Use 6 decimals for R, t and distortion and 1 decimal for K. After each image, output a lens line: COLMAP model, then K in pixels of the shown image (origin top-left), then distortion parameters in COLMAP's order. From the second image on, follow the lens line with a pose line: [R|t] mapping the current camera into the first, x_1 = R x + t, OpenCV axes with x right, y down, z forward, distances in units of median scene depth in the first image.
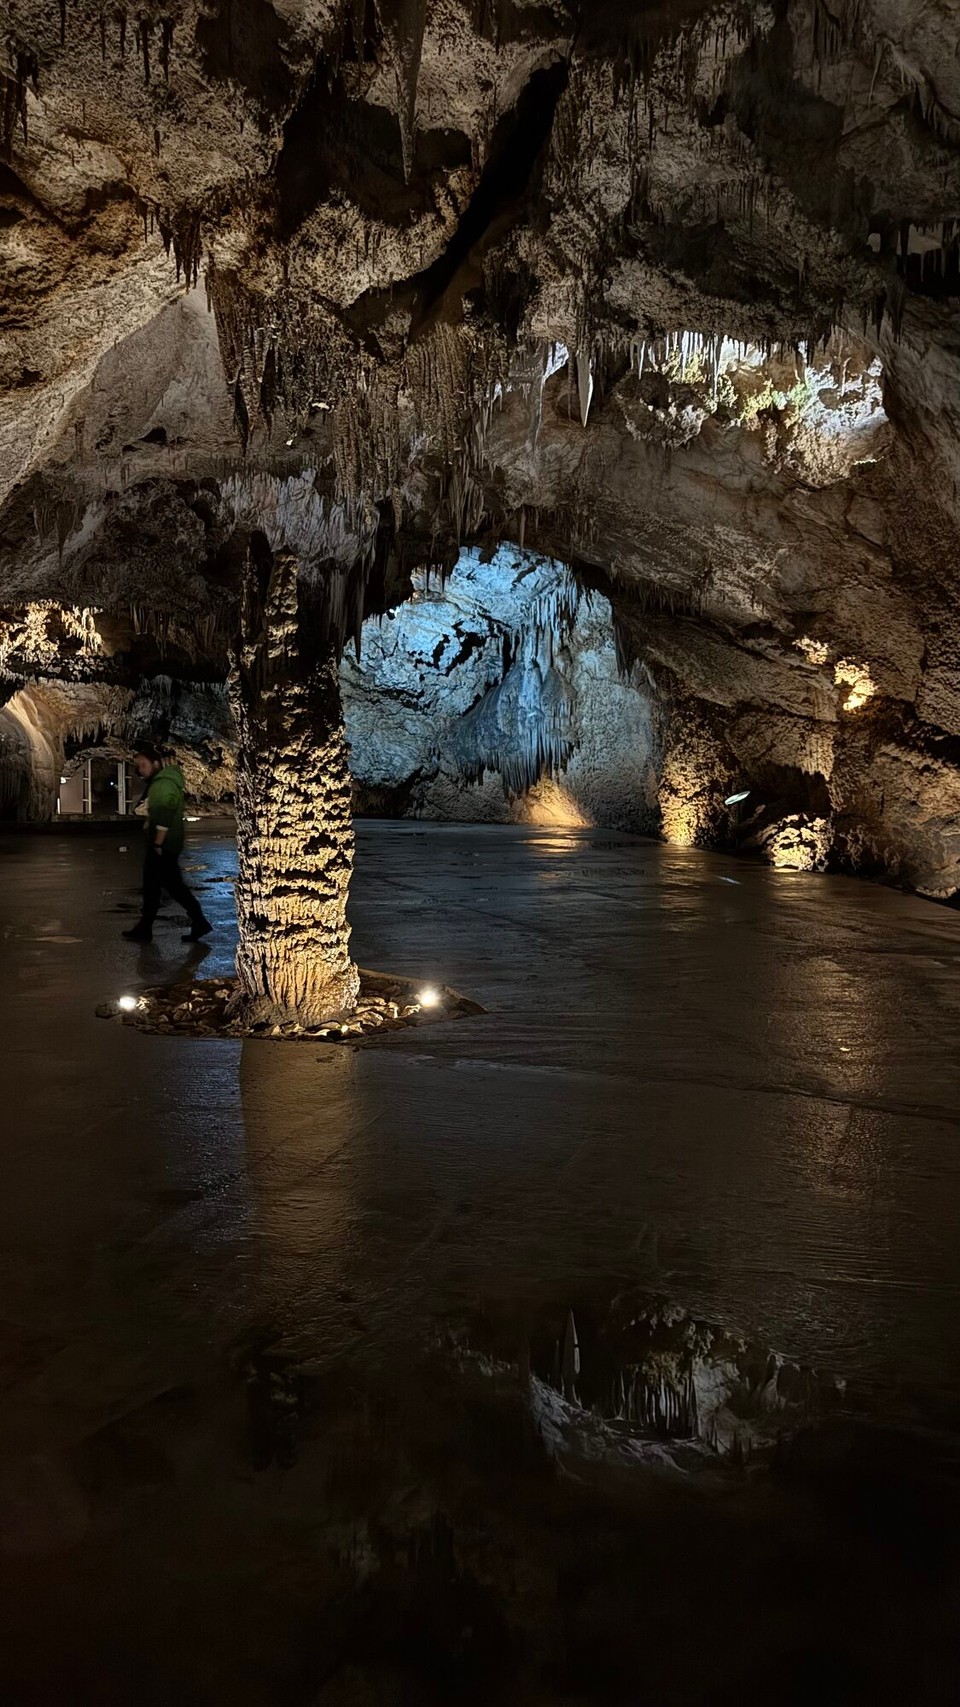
lens RADIAL K [[1171.7, 0, 480.0], [0, 1171.7, 853.5], [0, 0, 1]] dist [0.123266, -0.178992]
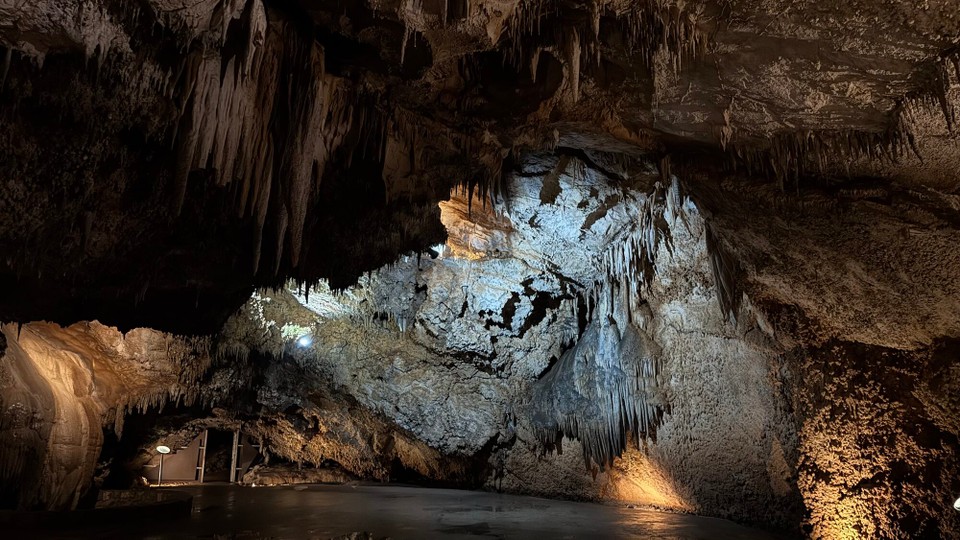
lens RADIAL K [[658.9, 0, 482.1], [0, 658.9, 270.5], [0, 0, 1]] dist [0.123266, -0.178992]
pose [[0.988545, -0.039583, -0.145642, 0.023494], [-0.005472, 0.954960, -0.296683, -0.042915], [0.150826, 0.294081, 0.943805, 0.478732]]
